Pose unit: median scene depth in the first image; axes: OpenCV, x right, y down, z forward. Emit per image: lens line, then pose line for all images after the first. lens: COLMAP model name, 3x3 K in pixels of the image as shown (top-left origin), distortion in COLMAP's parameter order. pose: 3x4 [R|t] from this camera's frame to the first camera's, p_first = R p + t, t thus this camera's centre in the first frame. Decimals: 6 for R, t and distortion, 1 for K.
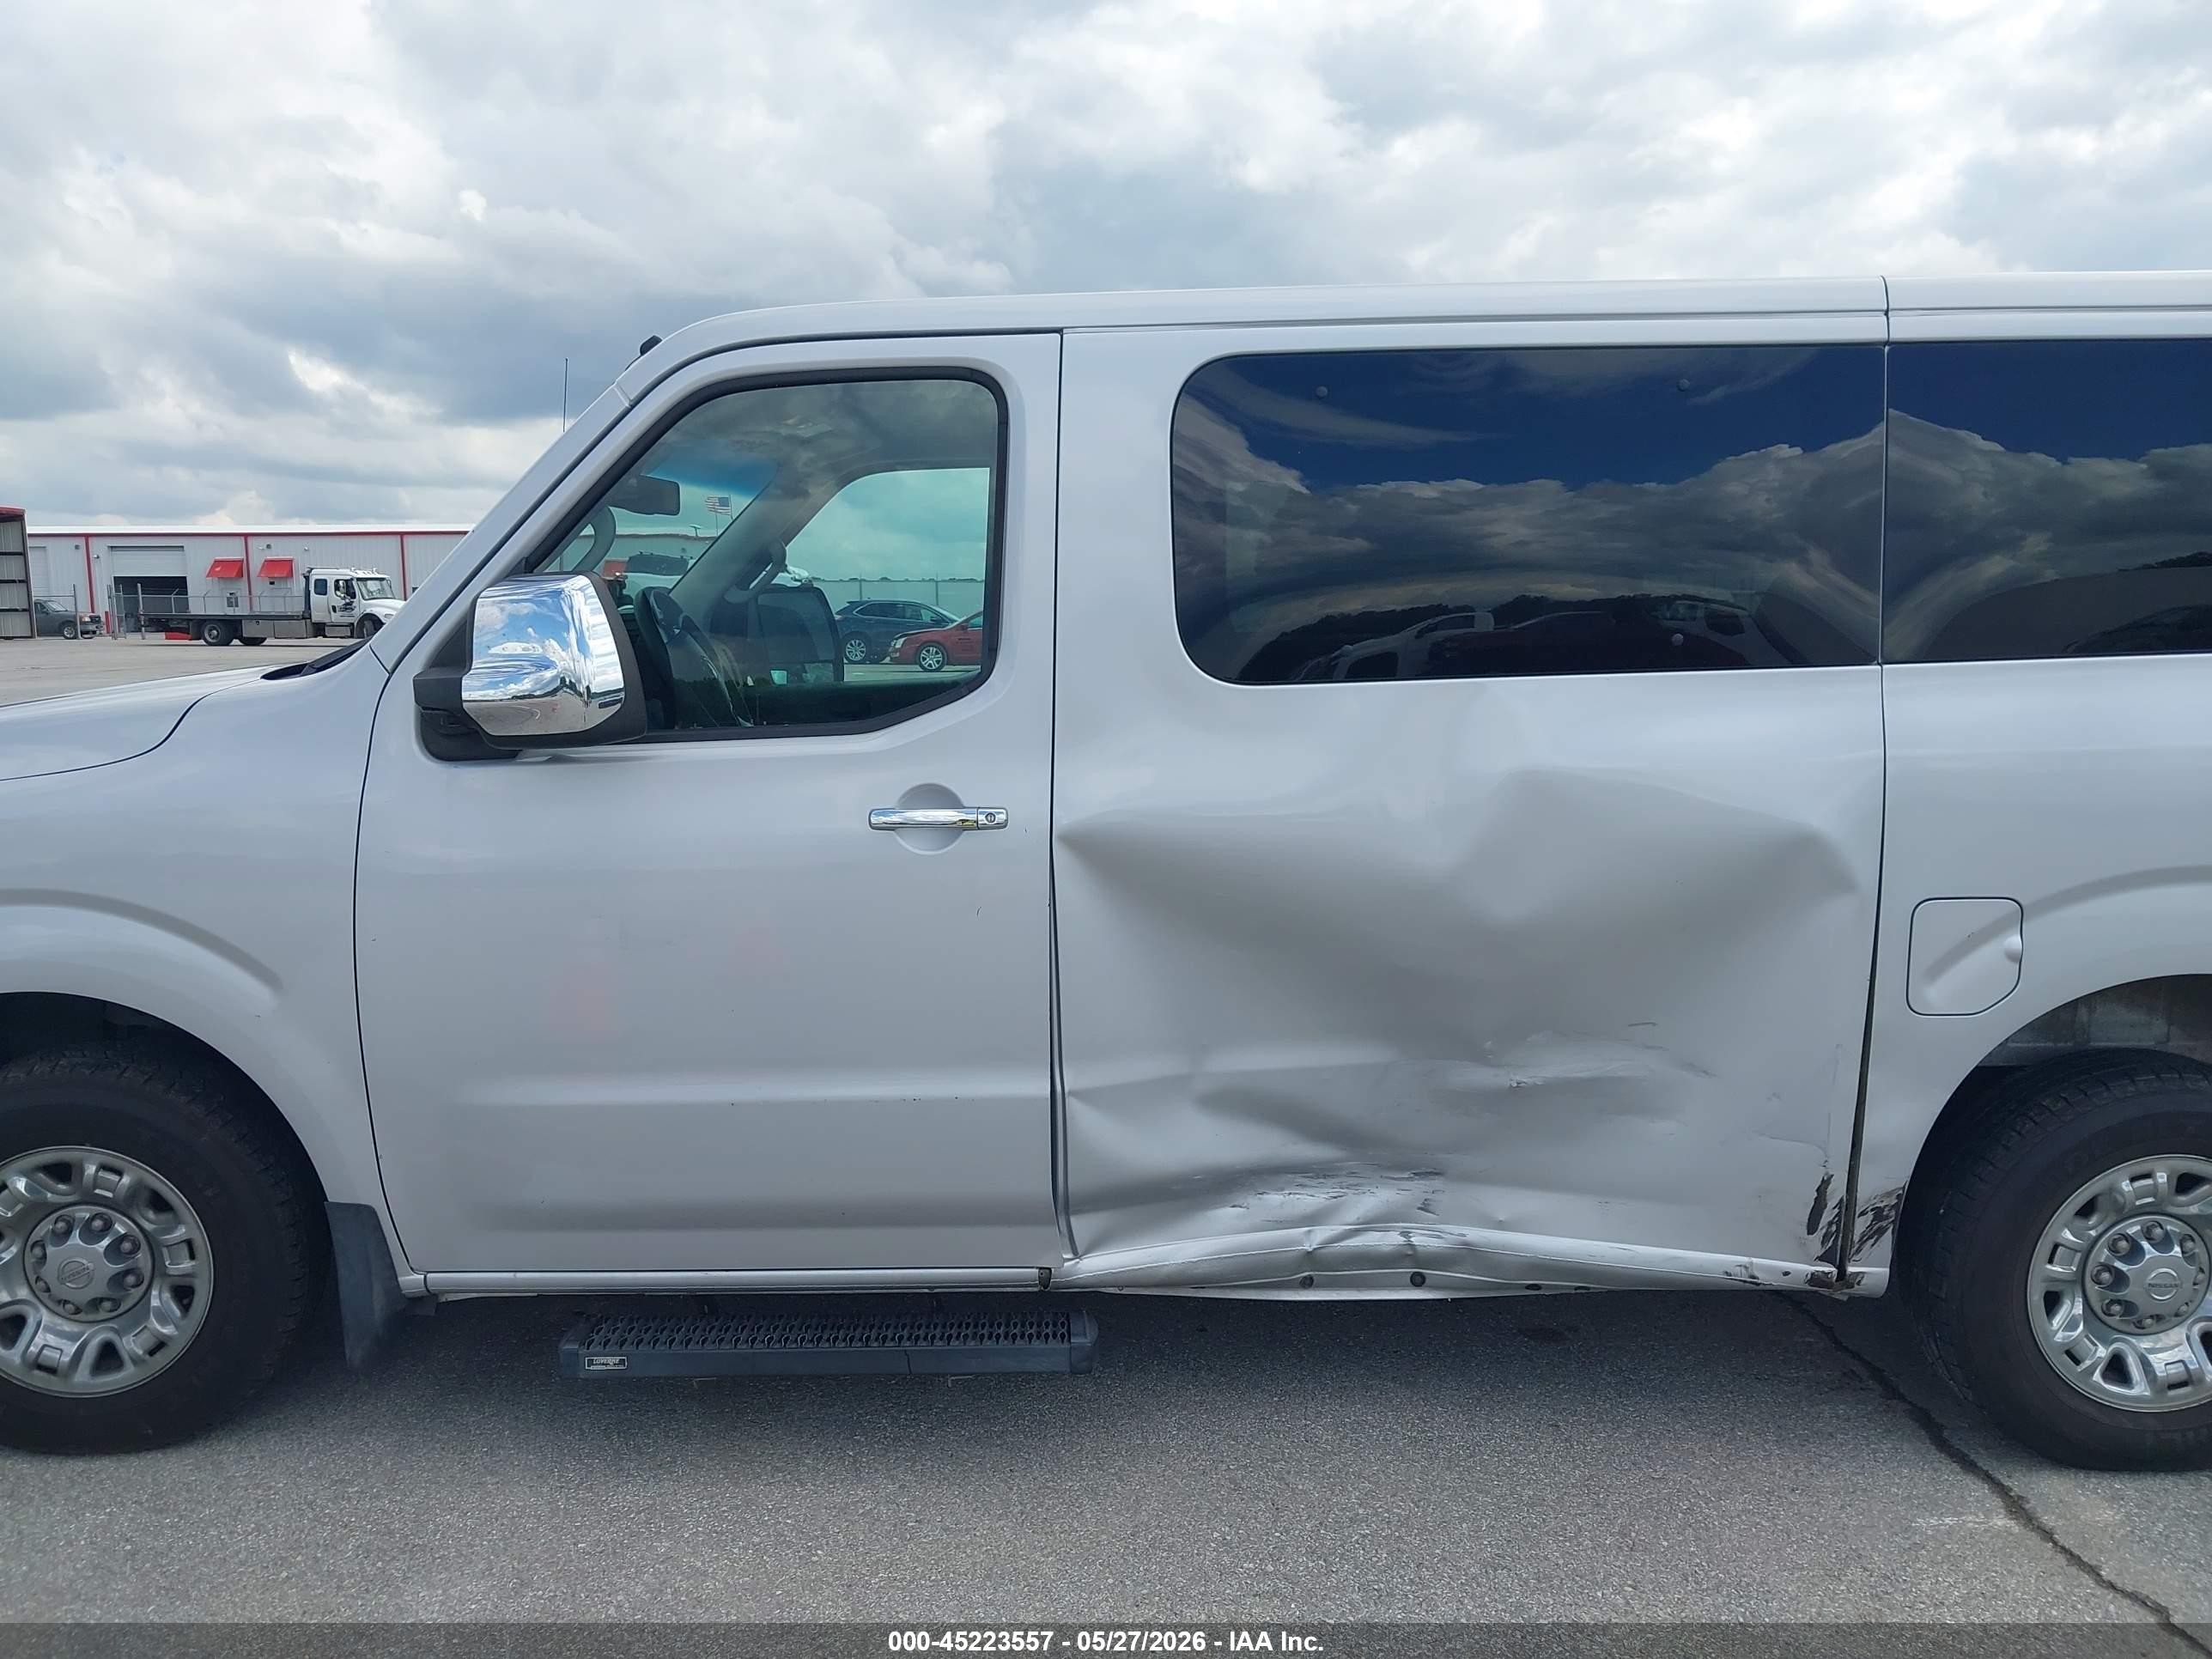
lens RADIAL K [[1795.5, 0, 1106.0], [0, 1795.5, 829.5], [0, 0, 1]] dist [0.047135, -0.085301]
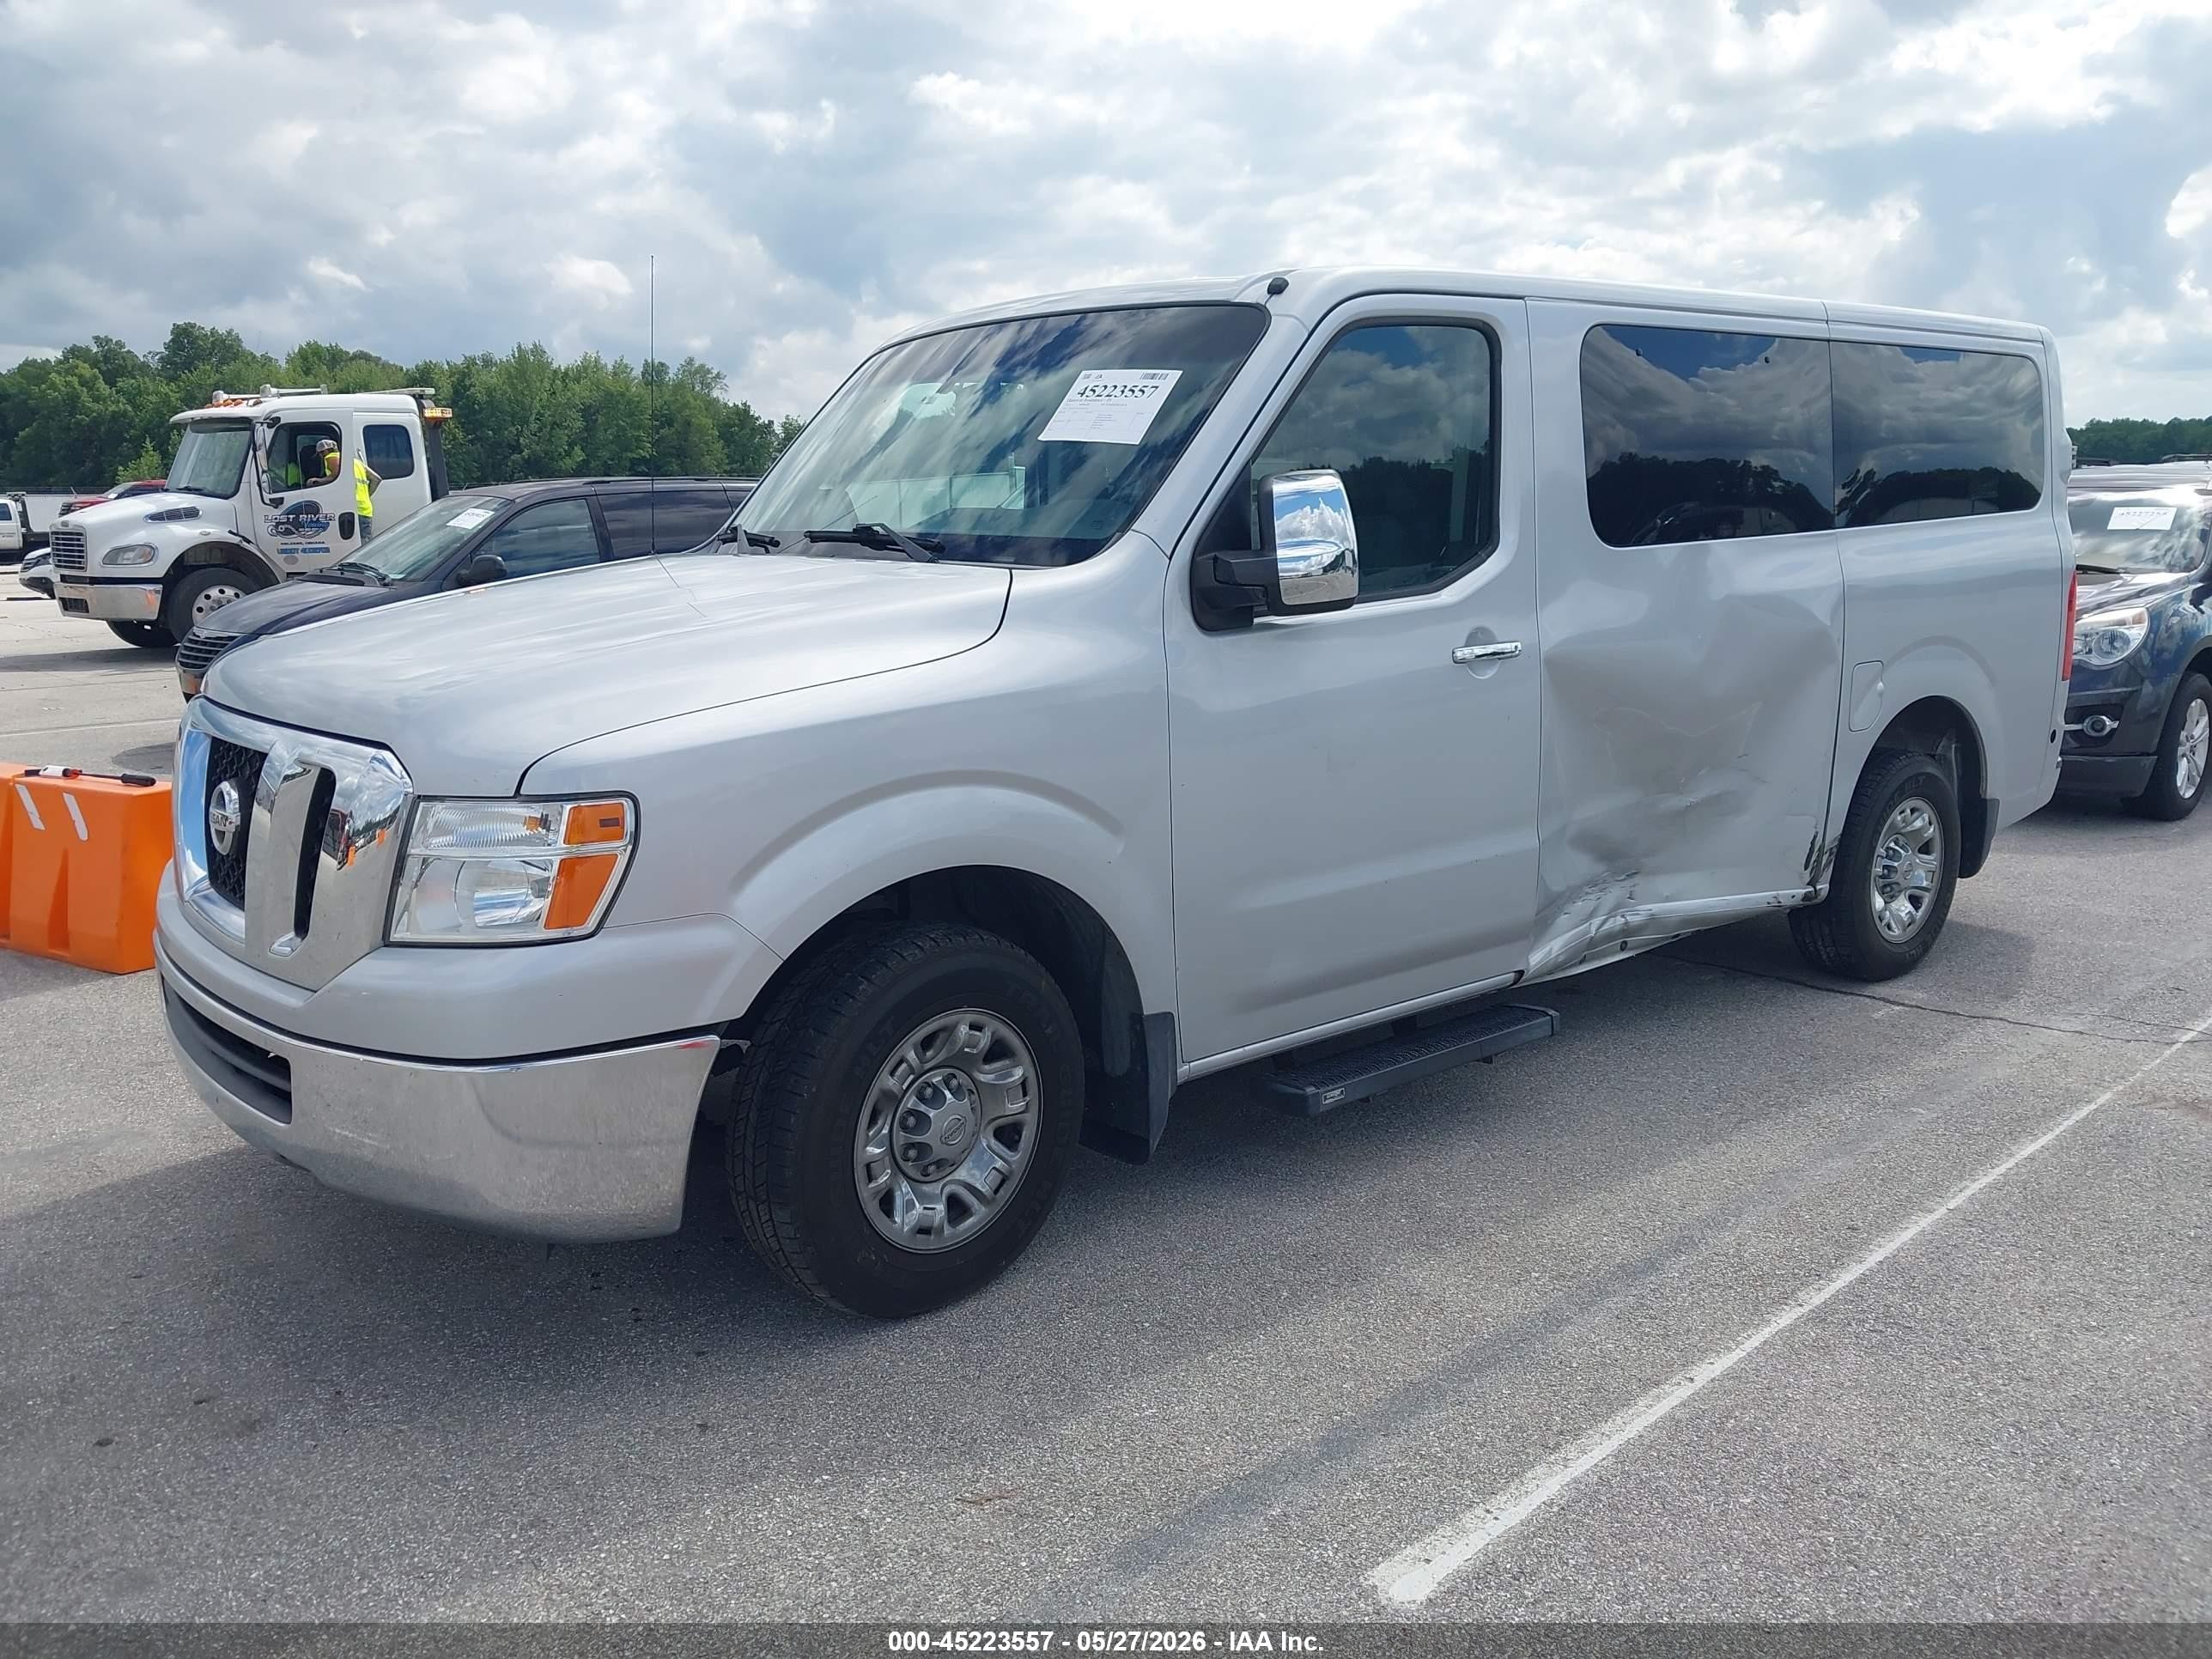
lens RADIAL K [[1886.1, 0, 1106.0], [0, 1886.1, 829.5], [0, 0, 1]] dist [-0.001914, 0.003498]
pose [[0.745899, -0.119761, 0.655203, -1.223760], [0.106603, 0.992487, 0.060051, 0.010287], [-0.657472, 0.025055, 0.753062, 0.090977]]
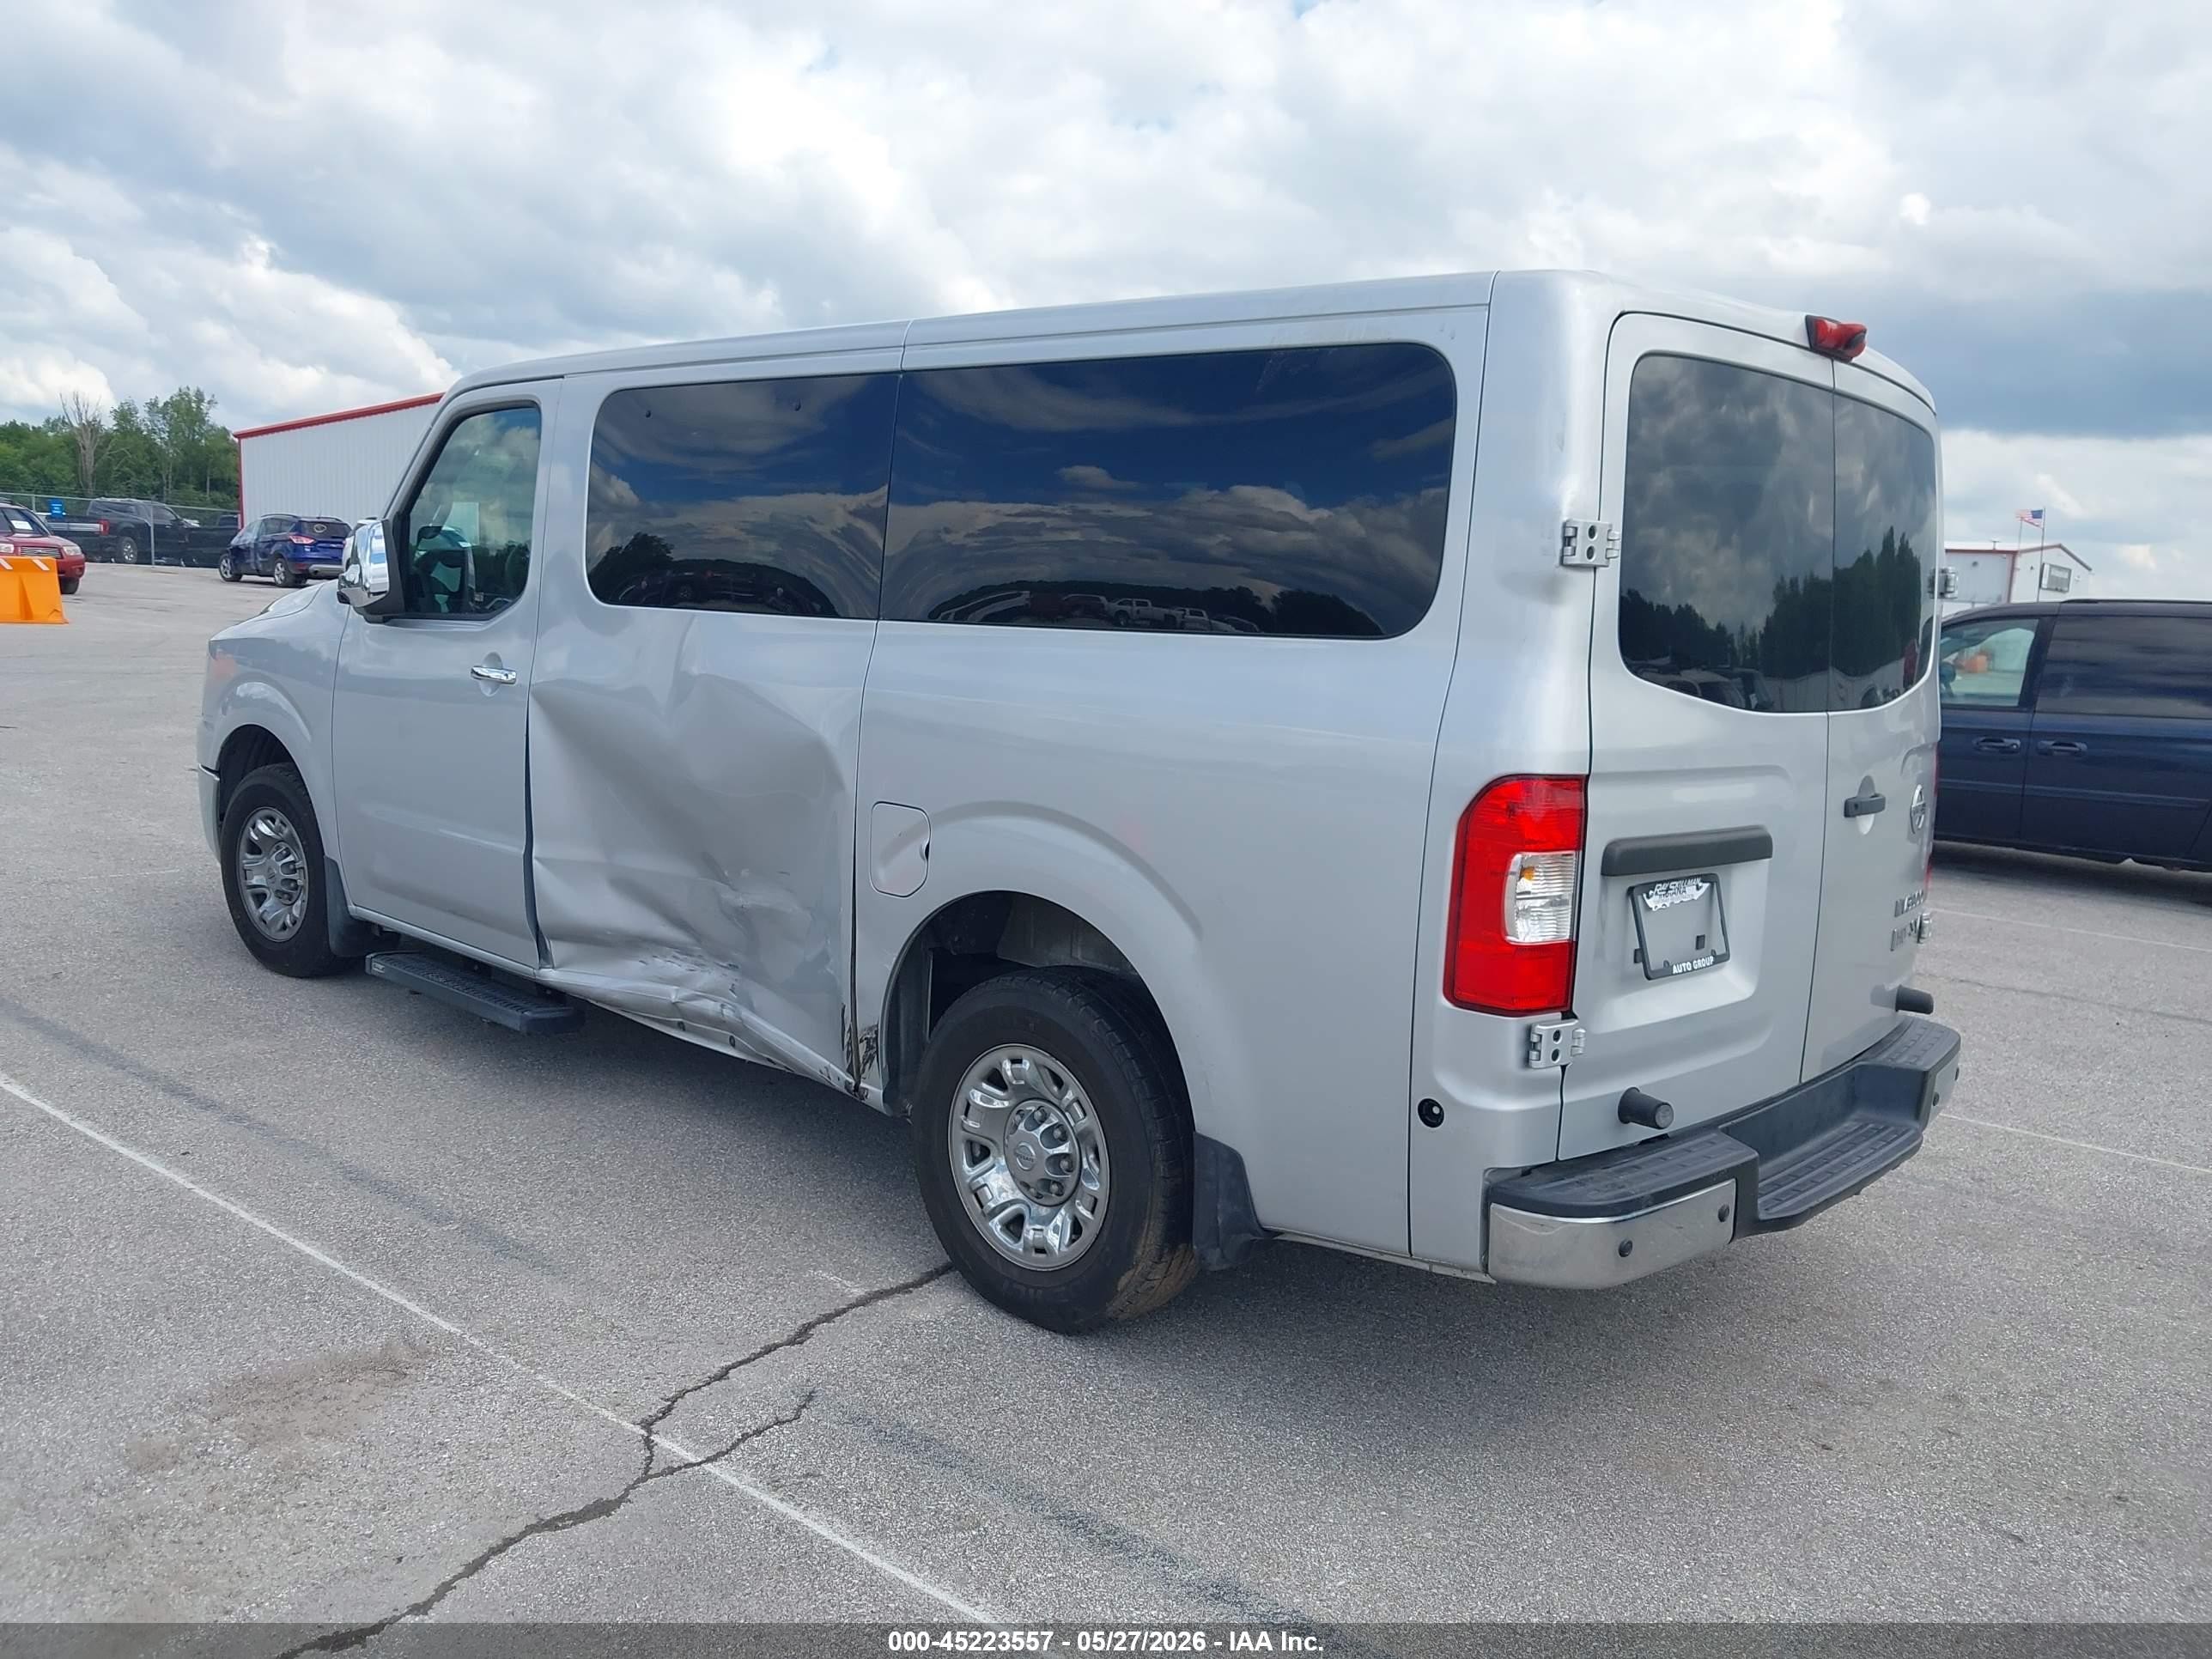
lens RADIAL K [[1835.6, 0, 1106.0], [0, 1835.6, 829.5], [0, 0, 1]] dist [0.010817, -0.002064]
pose [[0.728172, 0.136245, -0.671716, 1.372423], [-0.143318, 0.988646, 0.045164, -0.021910], [0.670242, 0.063382, 0.739431, 0.127940]]
